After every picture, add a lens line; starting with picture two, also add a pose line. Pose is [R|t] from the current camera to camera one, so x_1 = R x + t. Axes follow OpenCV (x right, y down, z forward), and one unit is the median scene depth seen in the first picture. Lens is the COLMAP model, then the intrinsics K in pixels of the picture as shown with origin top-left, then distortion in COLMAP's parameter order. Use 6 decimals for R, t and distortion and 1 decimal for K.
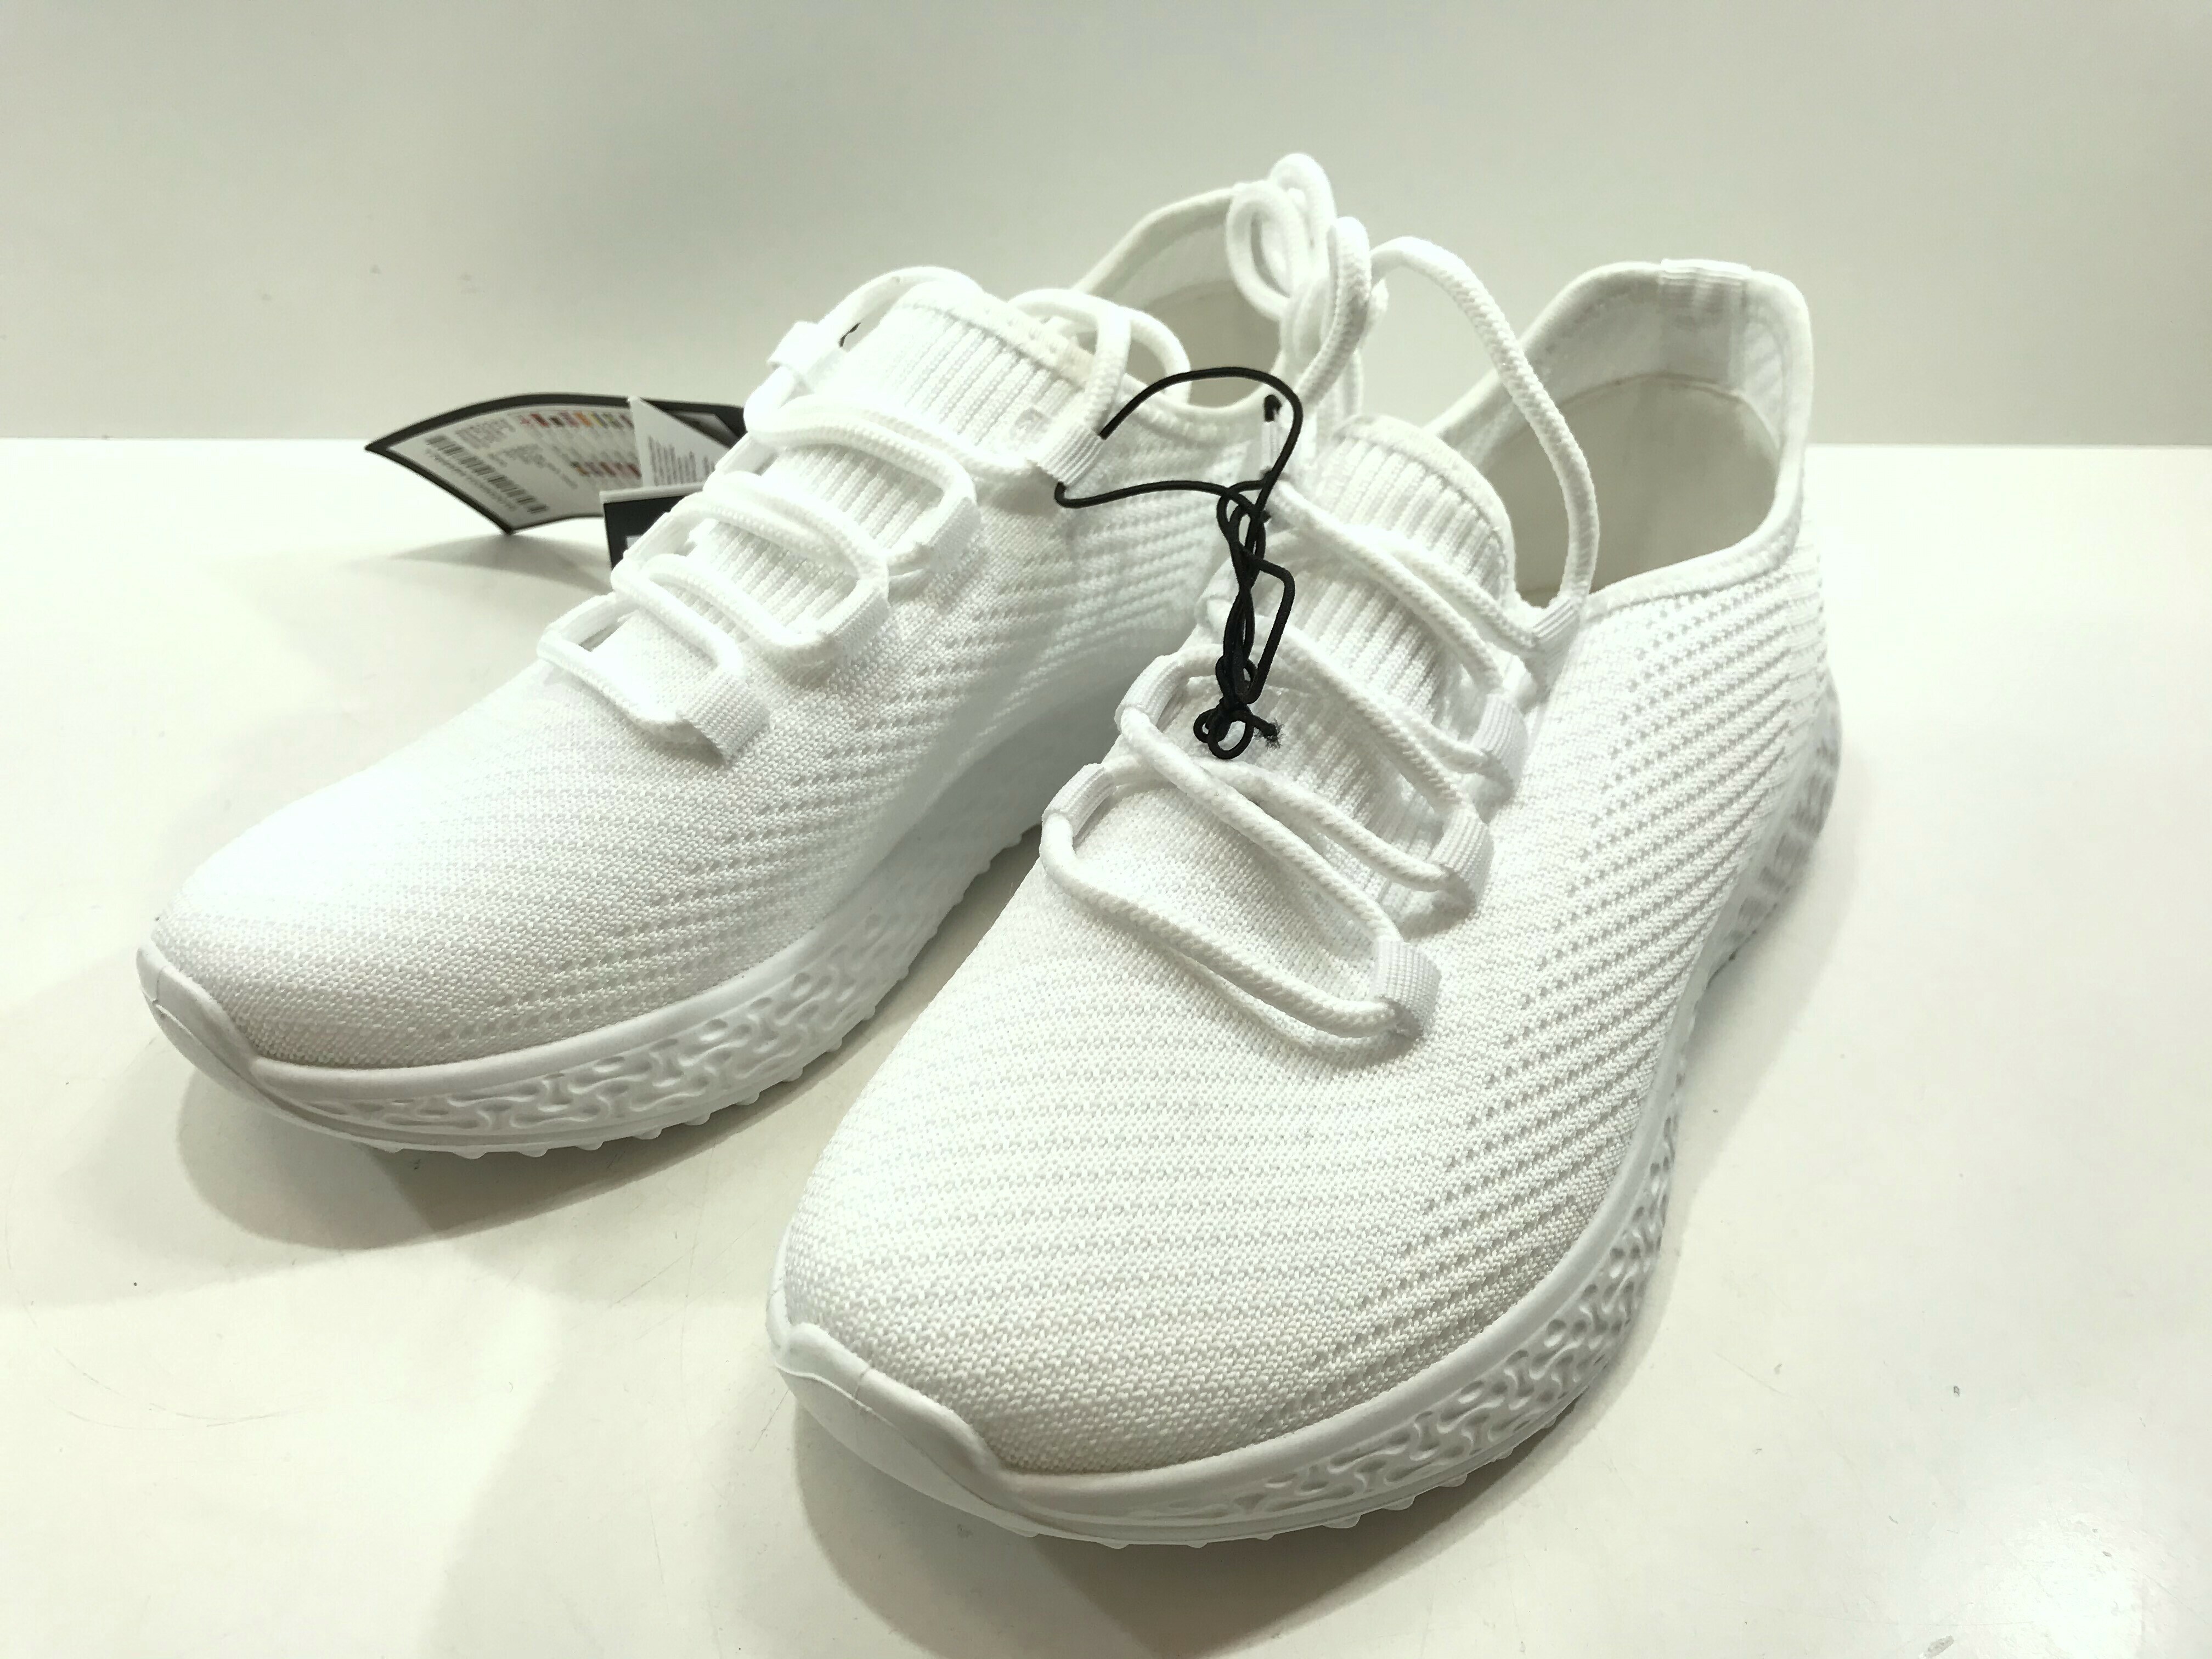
lens RADIAL K [[1784.0, 0, 1106.0], [0, 1784.0, 829.5], [0, 0, 1]] dist [0.003833, -0.005075]
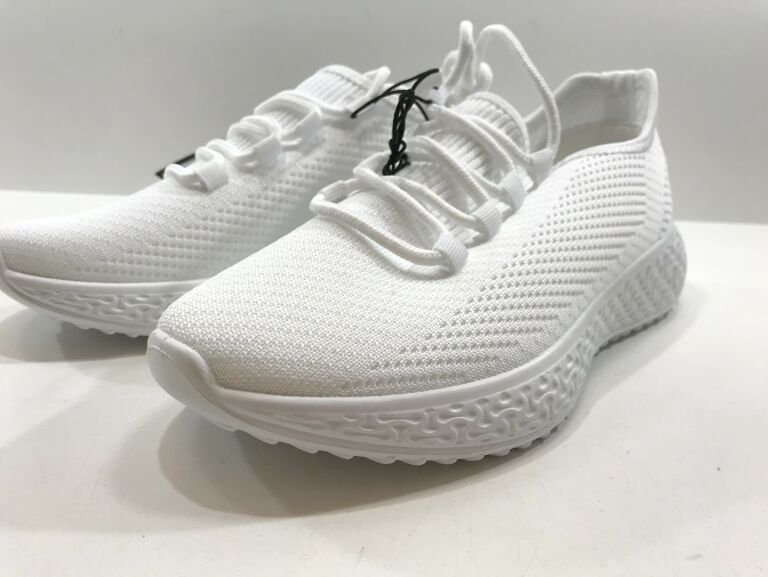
lens RADIAL K [[641.2, 0, 384.0], [0, 641.2, 288.5], [0, 0, 1]] dist [-0.036610, 0.006087]
pose [[0.986869, 0.052462, -0.152764, 0.187972], [-0.091386, 0.961202, -0.260266, 0.316304], [0.133183, 0.270809, 0.953375, 0.185761]]
